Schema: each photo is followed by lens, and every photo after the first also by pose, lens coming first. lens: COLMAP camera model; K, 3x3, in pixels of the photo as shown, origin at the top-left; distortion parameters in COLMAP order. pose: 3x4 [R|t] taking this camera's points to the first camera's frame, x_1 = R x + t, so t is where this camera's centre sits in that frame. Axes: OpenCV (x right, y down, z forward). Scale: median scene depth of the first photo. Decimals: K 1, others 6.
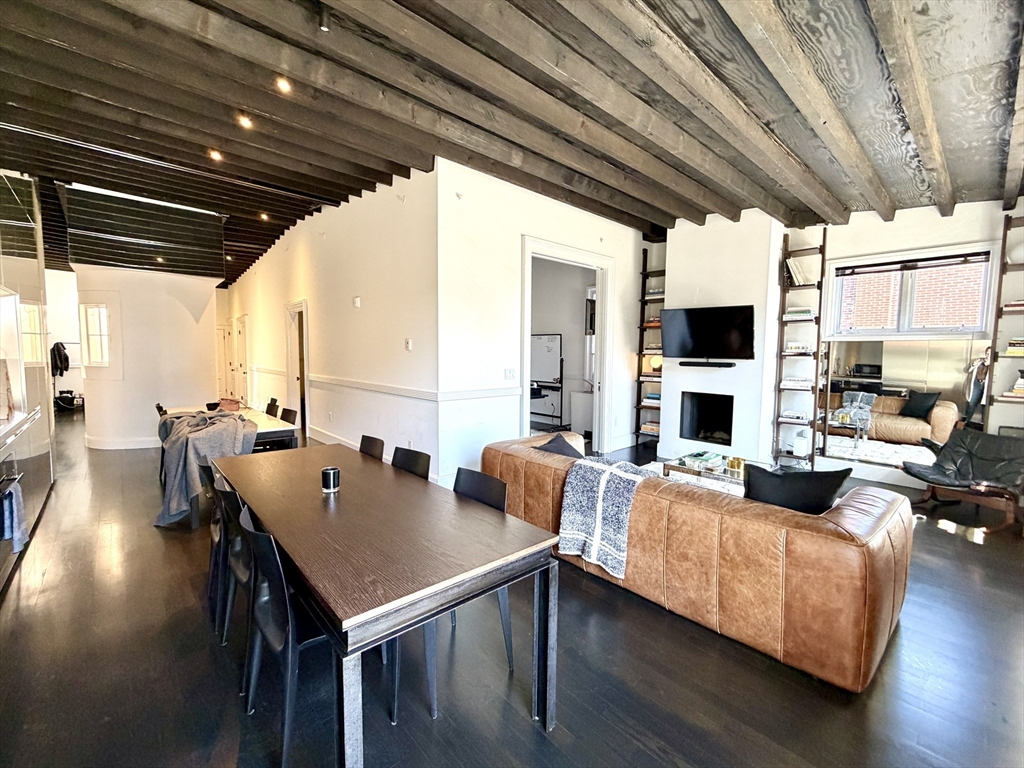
lens RADIAL K [[408.1, 0, 511.9], [0, 408.1, 384.0], [0, 0, 1]] dist [-0.004144, 0.000793]
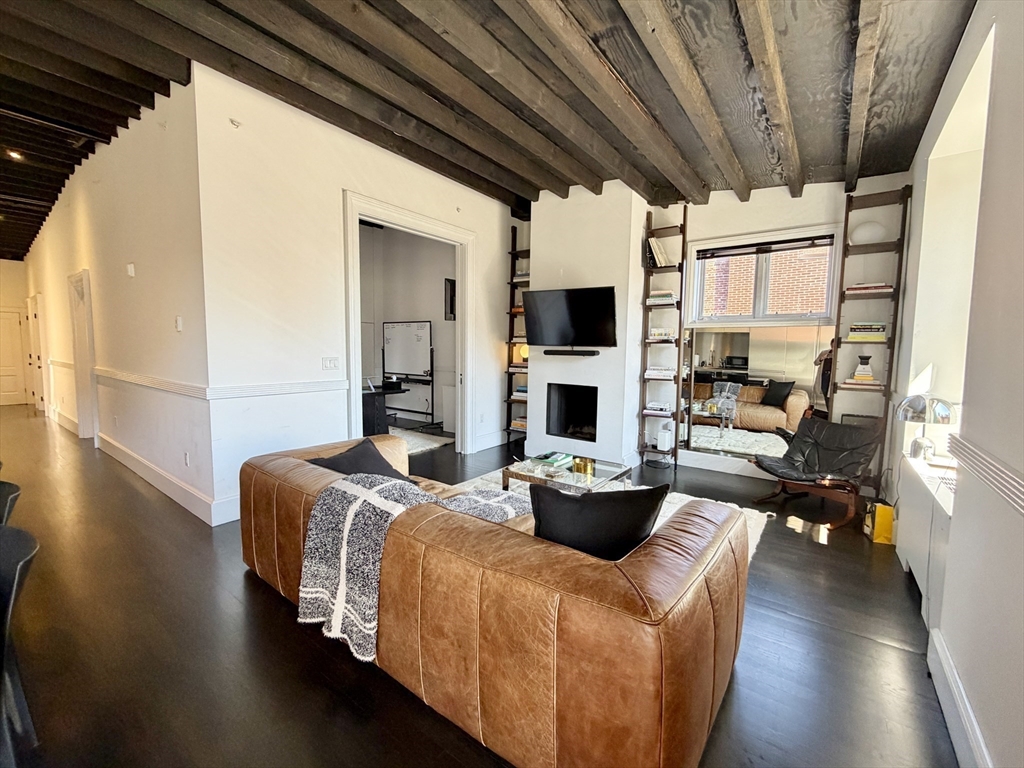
lens RADIAL K [[415.6, 0, 495.3], [0, 415.6, 383.4], [0, 0, 1]] dist [-0.001187, 0.000040]
pose [[0.983589, -0.011982, 0.180024, 0.178208], [0.009943, 0.999876, 0.012226, 0.008307], [-0.180148, -0.010235, 0.983586, 0.149546]]
